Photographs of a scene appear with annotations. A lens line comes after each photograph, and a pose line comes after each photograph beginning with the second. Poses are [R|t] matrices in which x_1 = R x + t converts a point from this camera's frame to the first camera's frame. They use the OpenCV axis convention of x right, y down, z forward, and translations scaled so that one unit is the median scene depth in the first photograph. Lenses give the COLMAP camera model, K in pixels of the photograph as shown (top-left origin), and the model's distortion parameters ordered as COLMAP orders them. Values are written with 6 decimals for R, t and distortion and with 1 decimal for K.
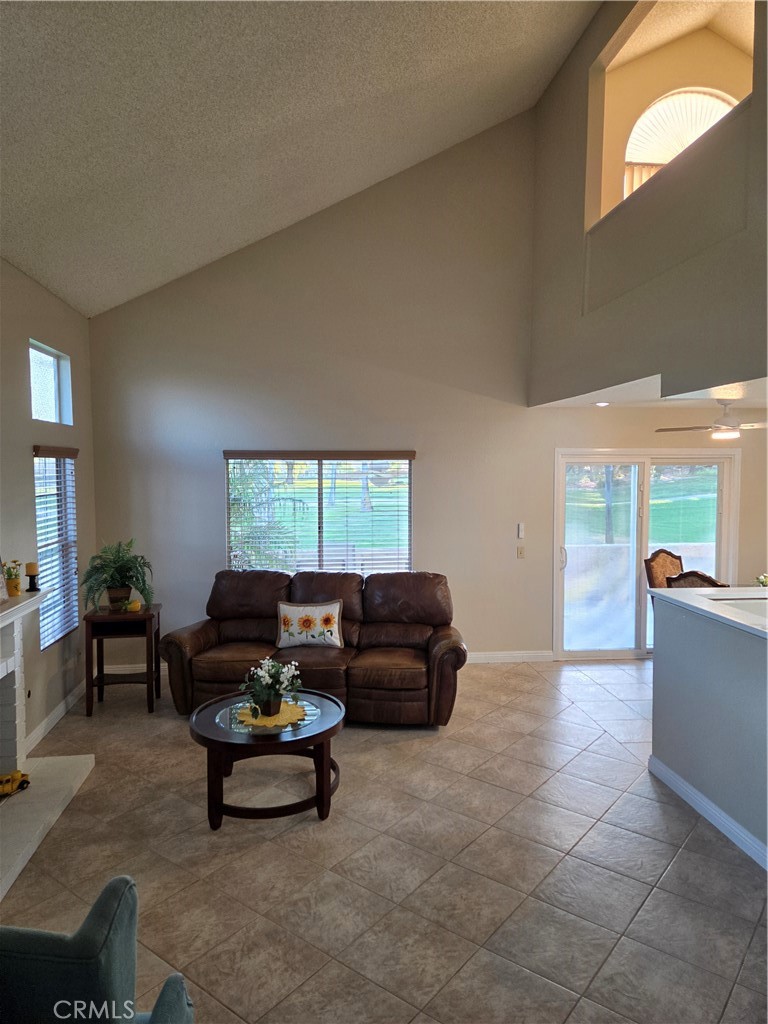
lens RADIAL K [[685.5, 0, 376.7], [0, 685.5, 511.1], [0, 0, 1]] dist [0.065956, -0.054268]
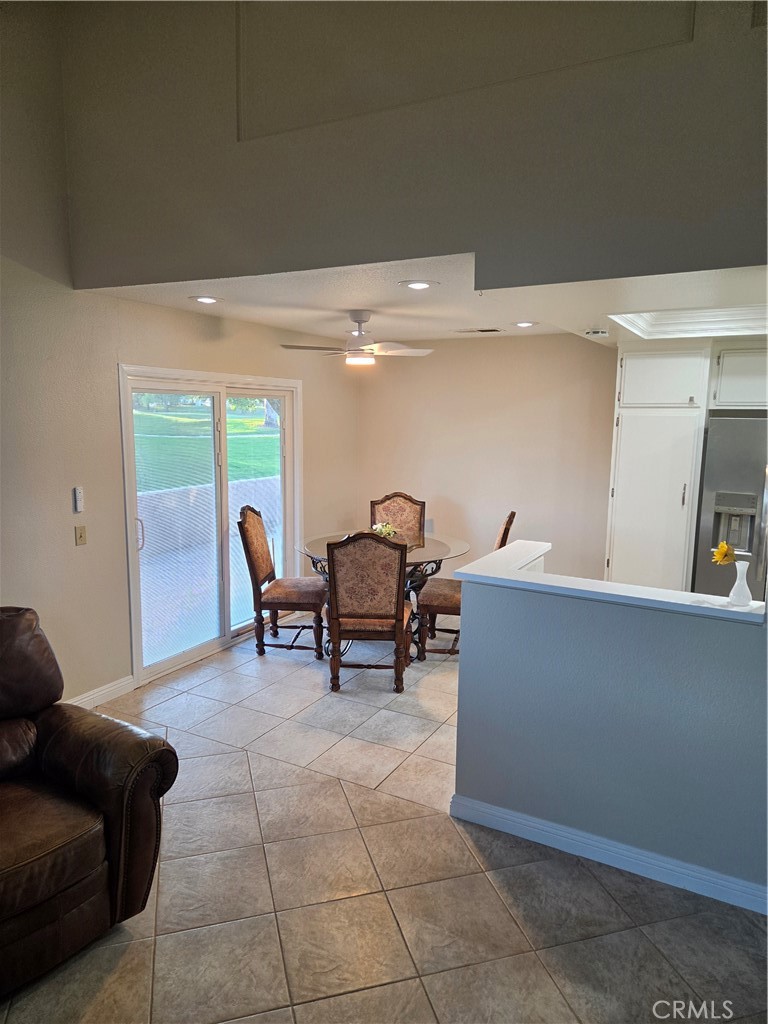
lens RADIAL K [[685.5, 0, 394.1], [0, 685.5, 509.2], [0, 0, 1]] dist [0.065956, -0.054268]
pose [[0.569224, -0.110015, 0.814788, -0.156331], [0.040050, 0.993541, 0.106172, -0.020483], [-0.821206, -0.027804, 0.569954, 0.510592]]
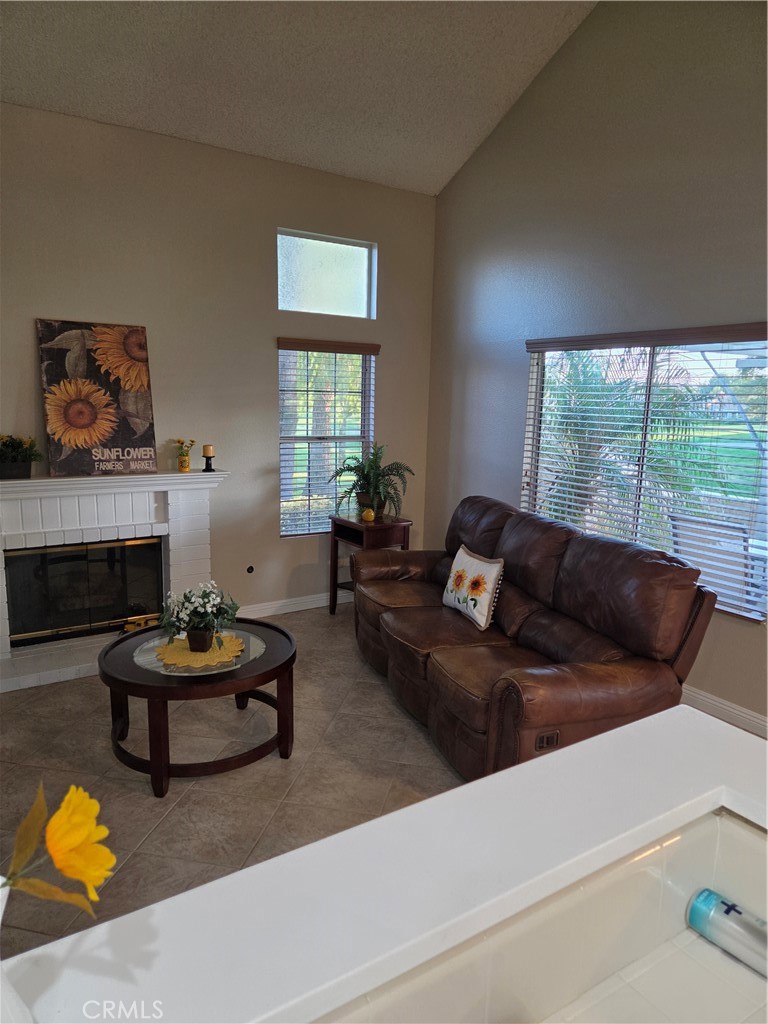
lens RADIAL K [[685.5, 0, 382.9], [0, 685.5, 515.7], [0, 0, 1]] dist [0.065956, -0.054268]
pose [[0.435863, 0.165572, -0.884652, 0.450896], [-0.080925, 0.986161, 0.144699, 0.004517], [0.896368, 0.008522, 0.443230, 0.600281]]
